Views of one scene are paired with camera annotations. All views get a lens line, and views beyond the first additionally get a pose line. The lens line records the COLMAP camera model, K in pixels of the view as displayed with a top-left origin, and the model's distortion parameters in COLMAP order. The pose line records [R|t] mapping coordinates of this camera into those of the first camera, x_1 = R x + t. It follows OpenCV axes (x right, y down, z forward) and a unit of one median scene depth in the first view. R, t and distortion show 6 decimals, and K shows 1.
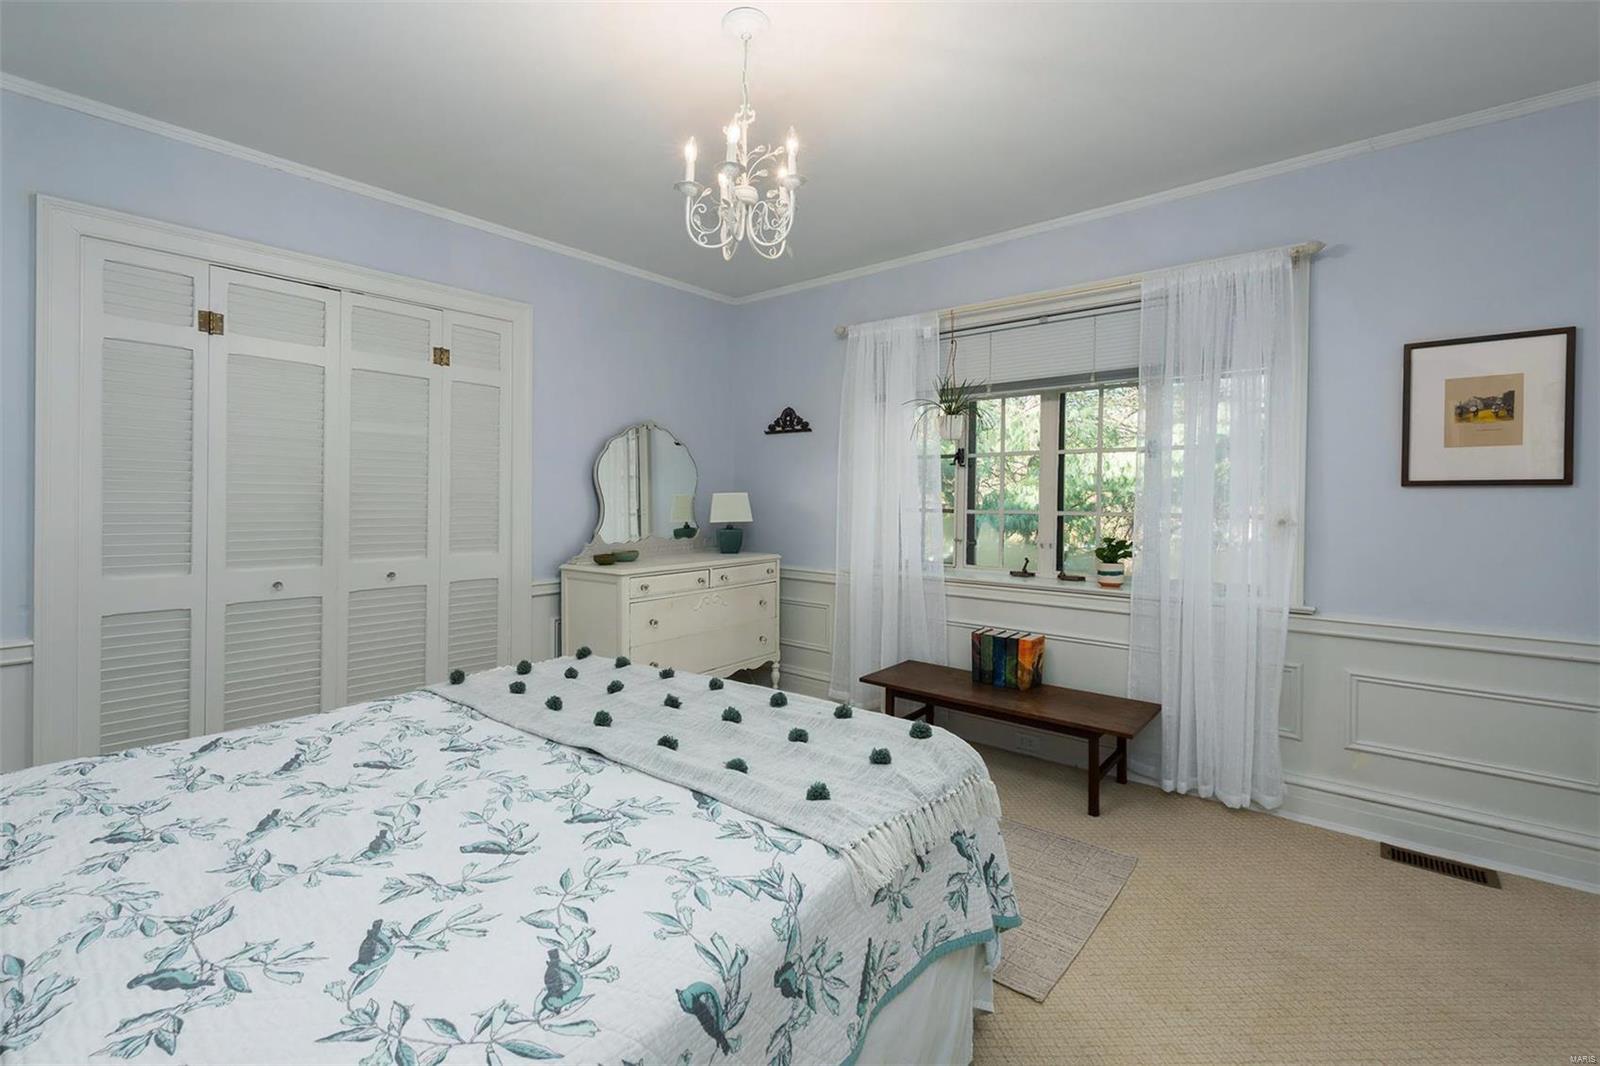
lens RADIAL K [[694.4, 0, 800.8], [0, 694.4, 500.7], [0, 0, 1]] dist [0.000688, 0.000016]
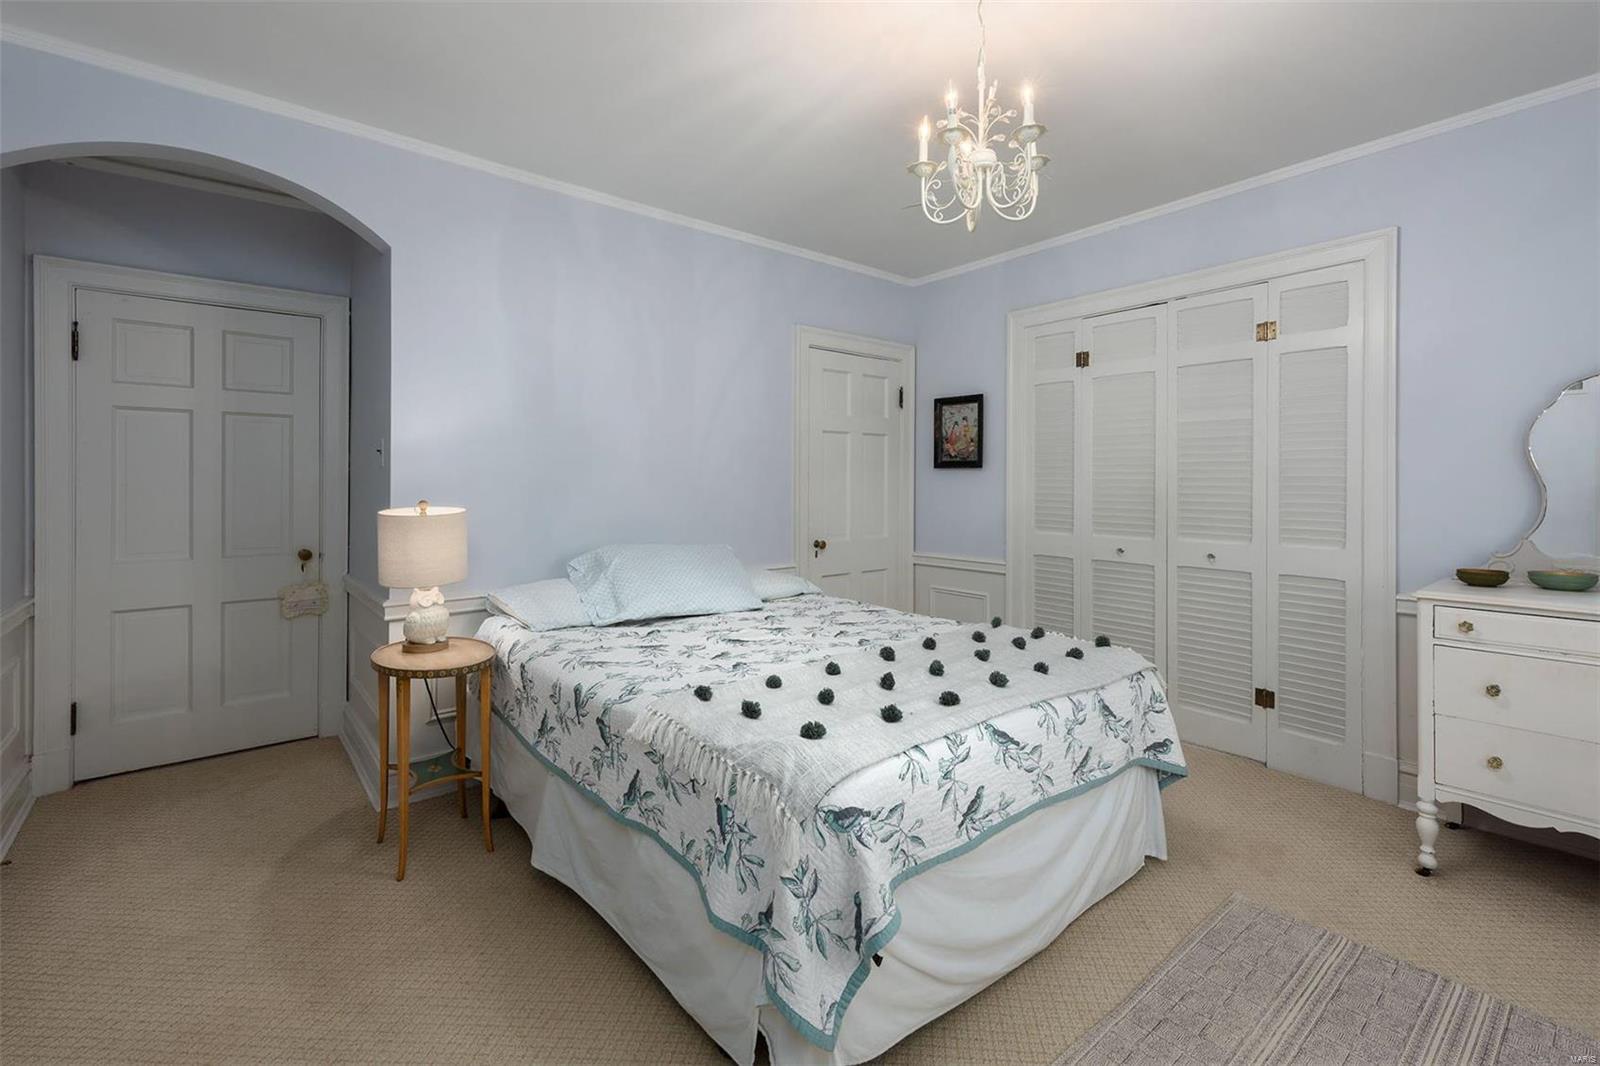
lens RADIAL K [[702.0, 0, 800.7], [0, 702.0, 481.2], [0, 0, 1]] dist [0.000772, 0.000093]
pose [[-0.201582, -0.004887, -0.979459, 0.626386], [-0.006143, 0.999974, -0.003725, 0.002297], [0.979452, 0.005266, -0.201607, 0.675347]]
